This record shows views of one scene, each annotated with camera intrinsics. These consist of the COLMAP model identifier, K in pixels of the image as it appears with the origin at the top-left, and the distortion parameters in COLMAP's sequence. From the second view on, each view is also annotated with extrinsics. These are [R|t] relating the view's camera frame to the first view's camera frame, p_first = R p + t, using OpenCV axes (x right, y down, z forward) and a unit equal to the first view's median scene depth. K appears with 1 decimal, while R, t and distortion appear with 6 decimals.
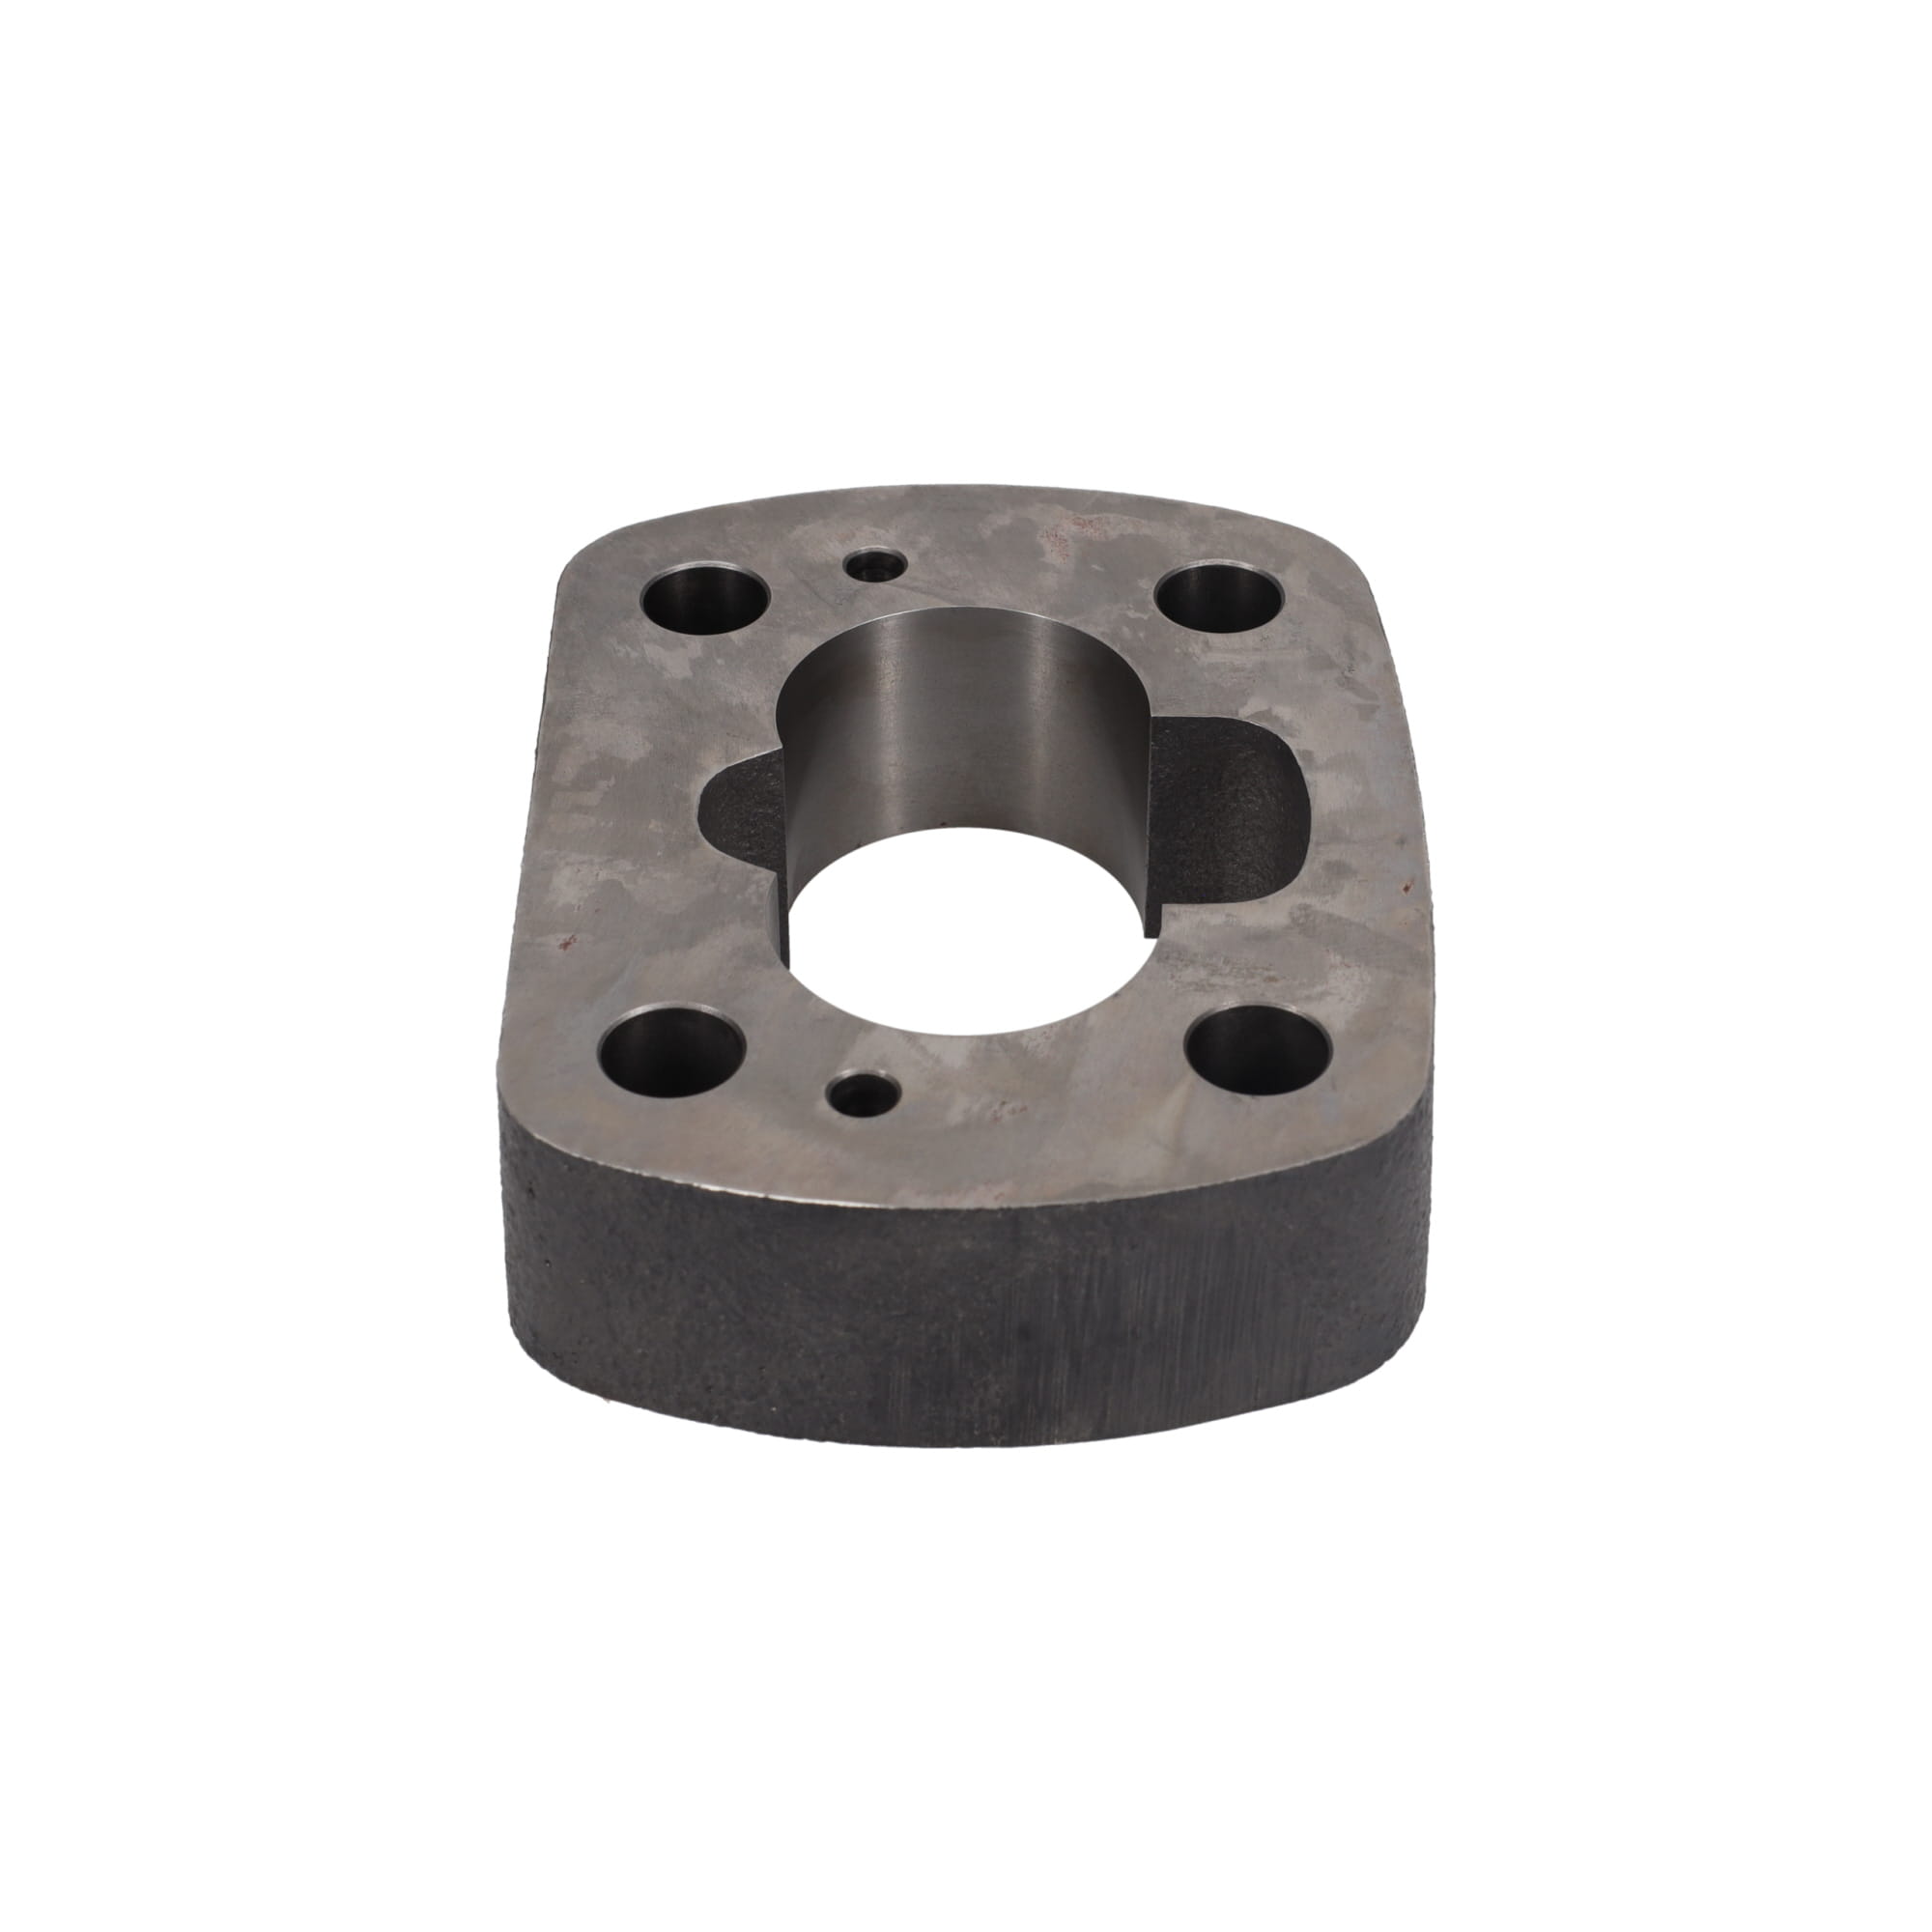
lens RADIAL K [[4449.2, 0, 954.0], [0, 4449.2, 972.3], [0, 0, 1]] dist [-0.016086, 0.000000]
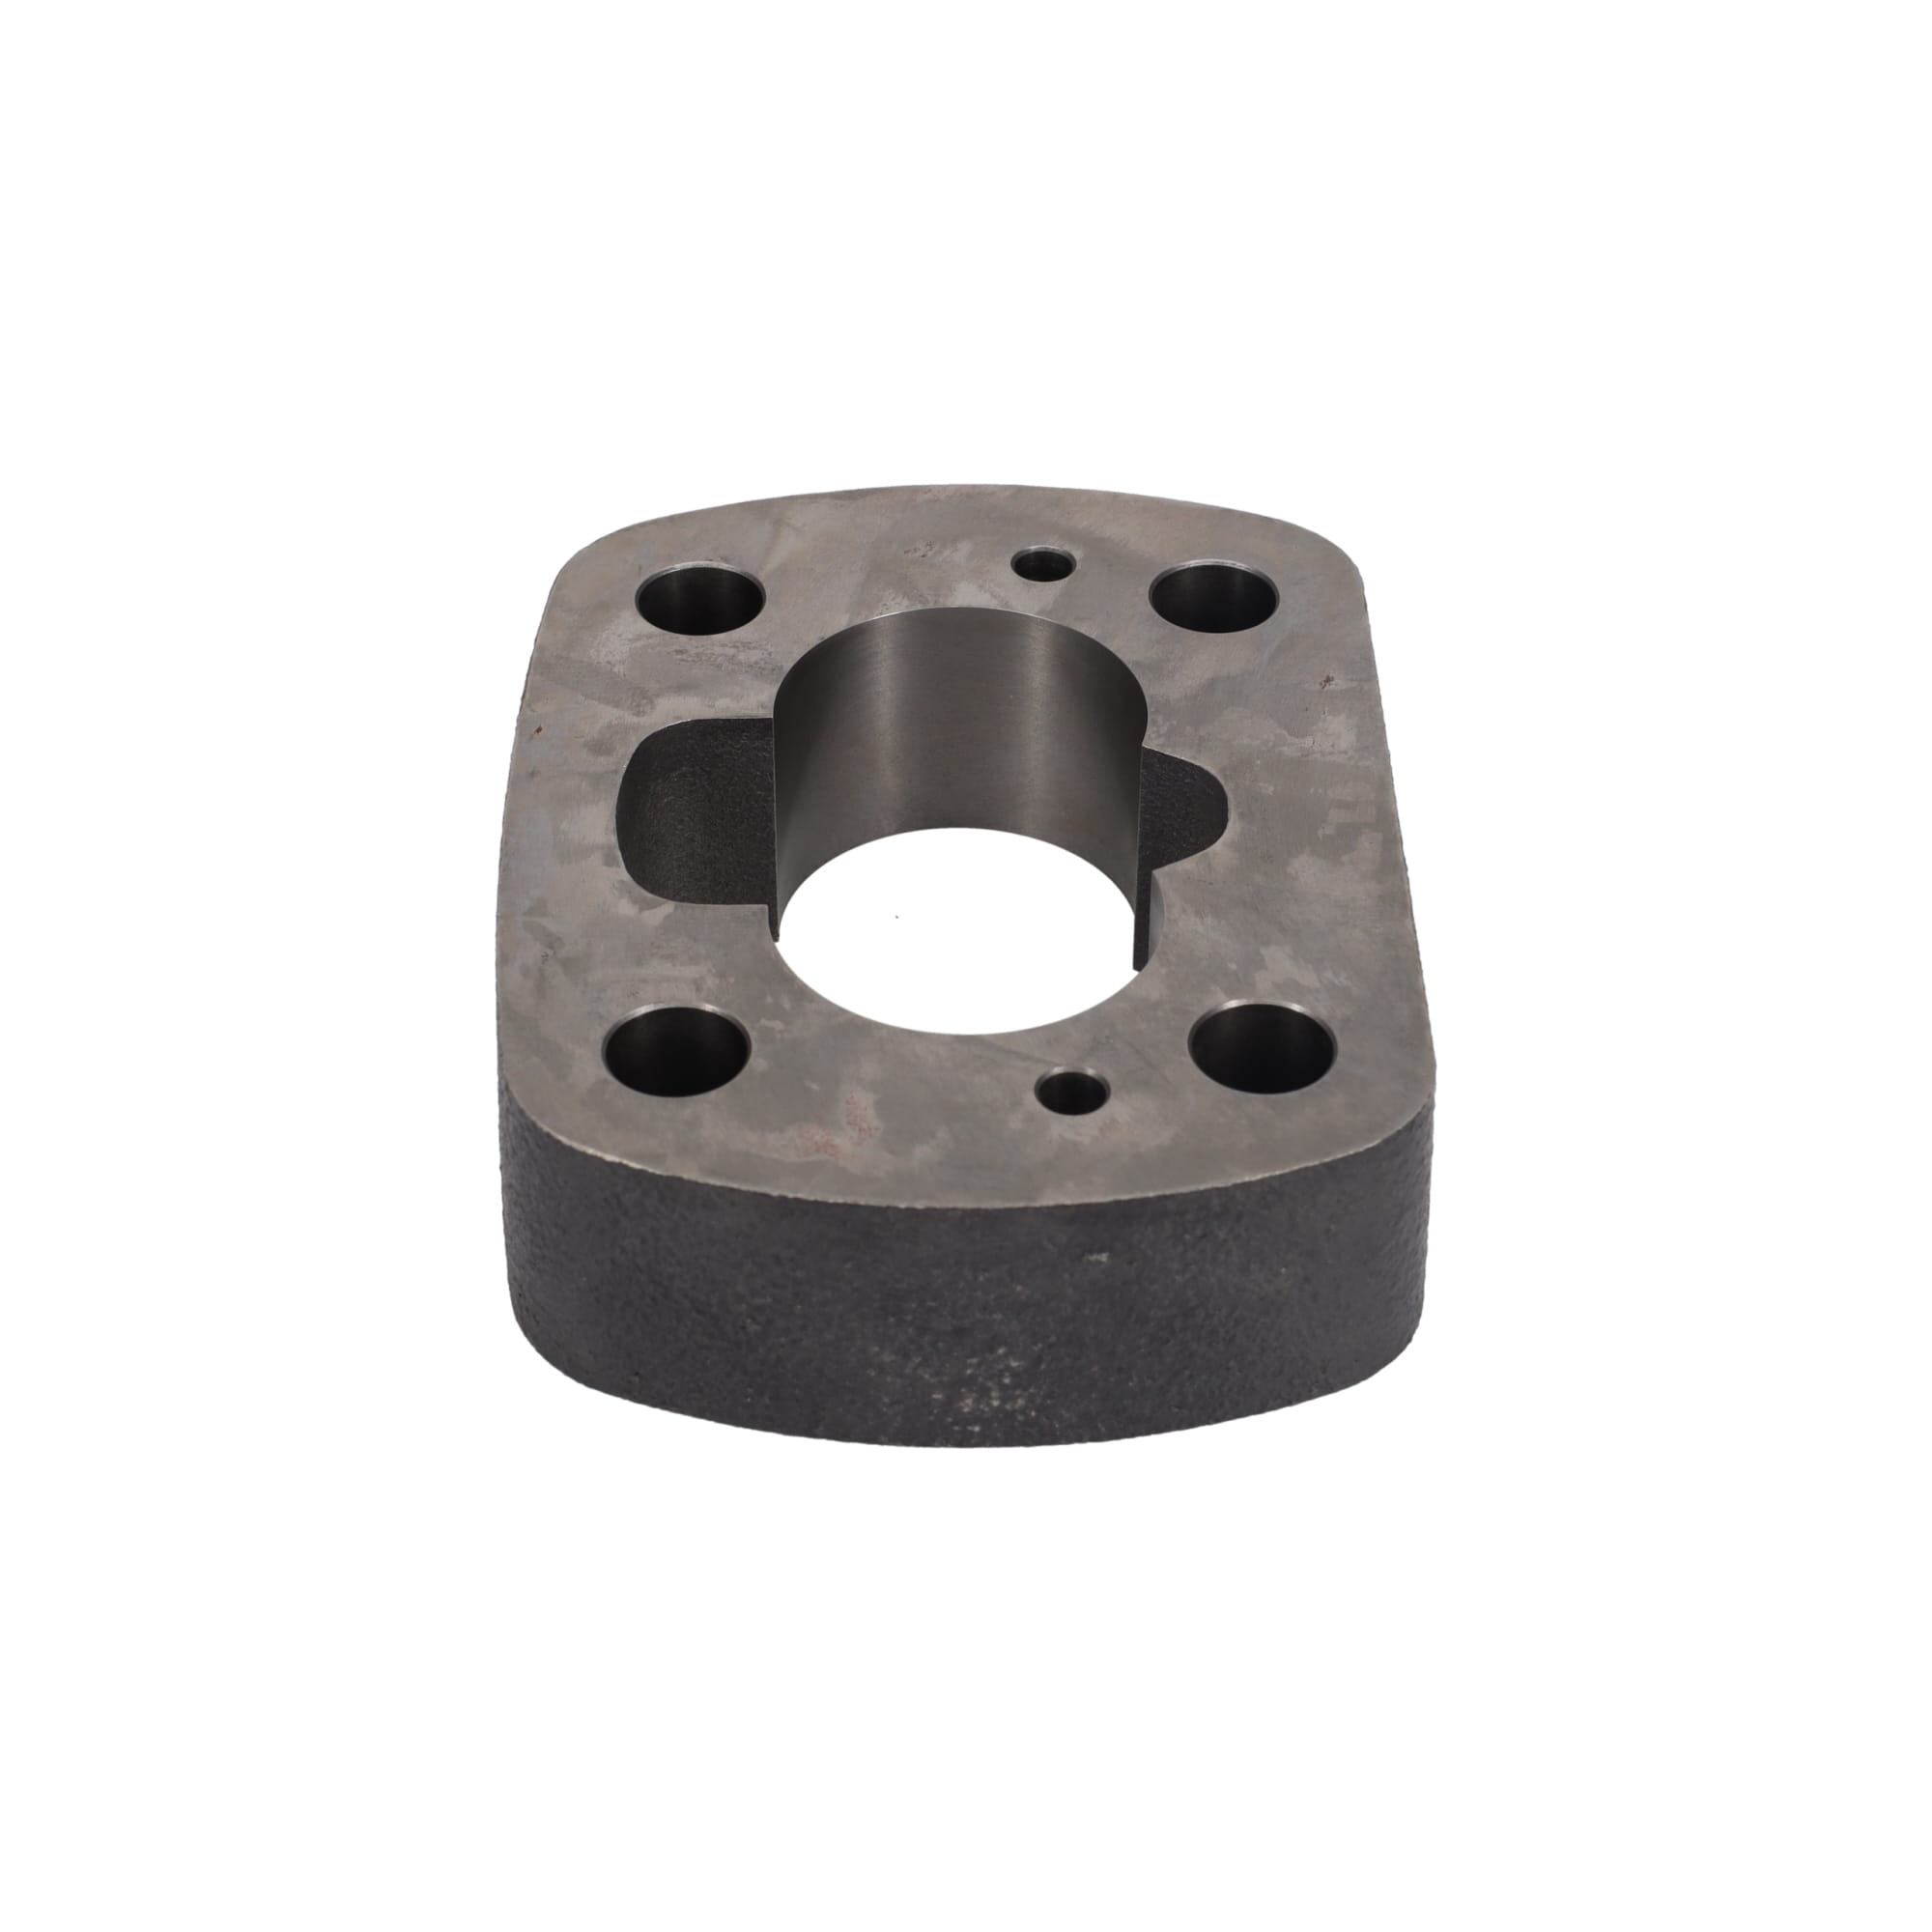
lens RADIAL K [[4449.2, 0, 954.0], [0, 4449.2, 963.1], [0, 0, 1]] dist [-0.016086, 0.000000]
pose [[-0.999918, 0.007334, -0.010493, 0.014608], [-0.008633, 0.218879, 0.975714, -0.980511], [0.009453, 0.975725, -0.218797, 1.222045]]
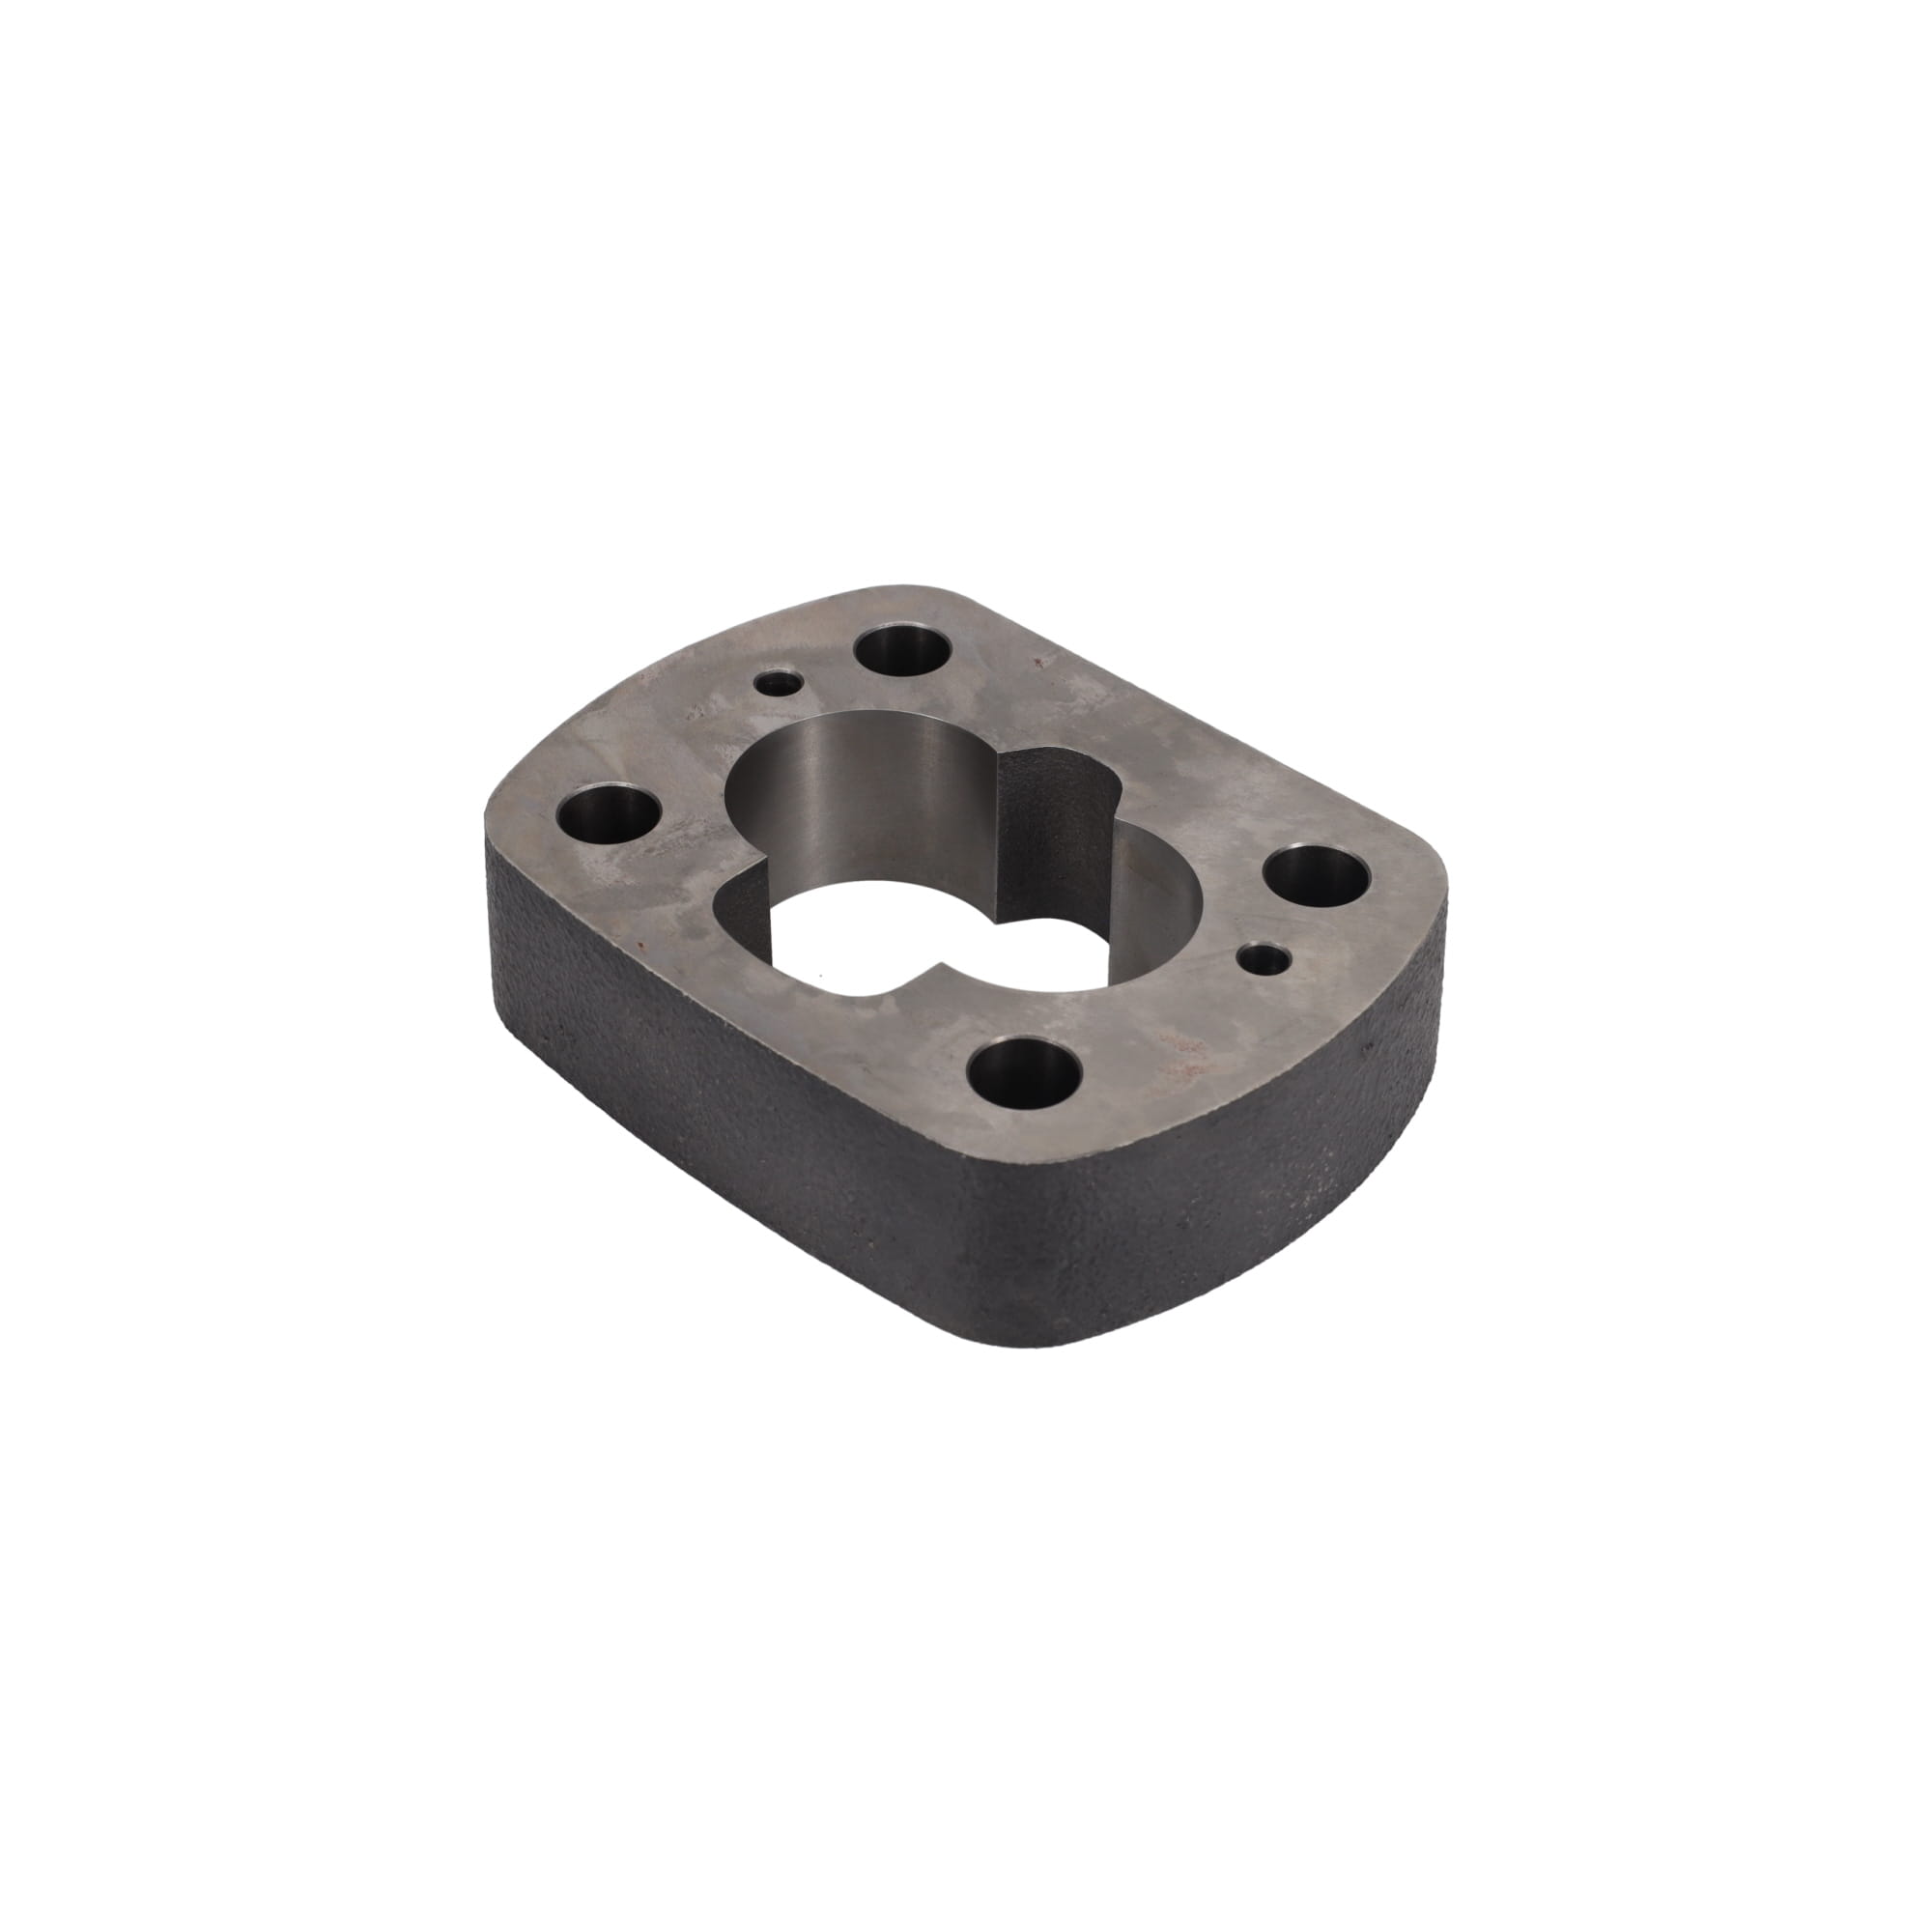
lens RADIAL K [[3408.8, 0, 970.1], [0, 3408.8, 955.7], [0, 0, 1]] dist [0.047212, 0.000000]
pose [[-0.696463, 0.446690, -0.561611, 0.560741], [-0.451123, 0.336089, 0.826760, -0.831328], [0.558057, 0.829164, -0.032562, 1.035321]]
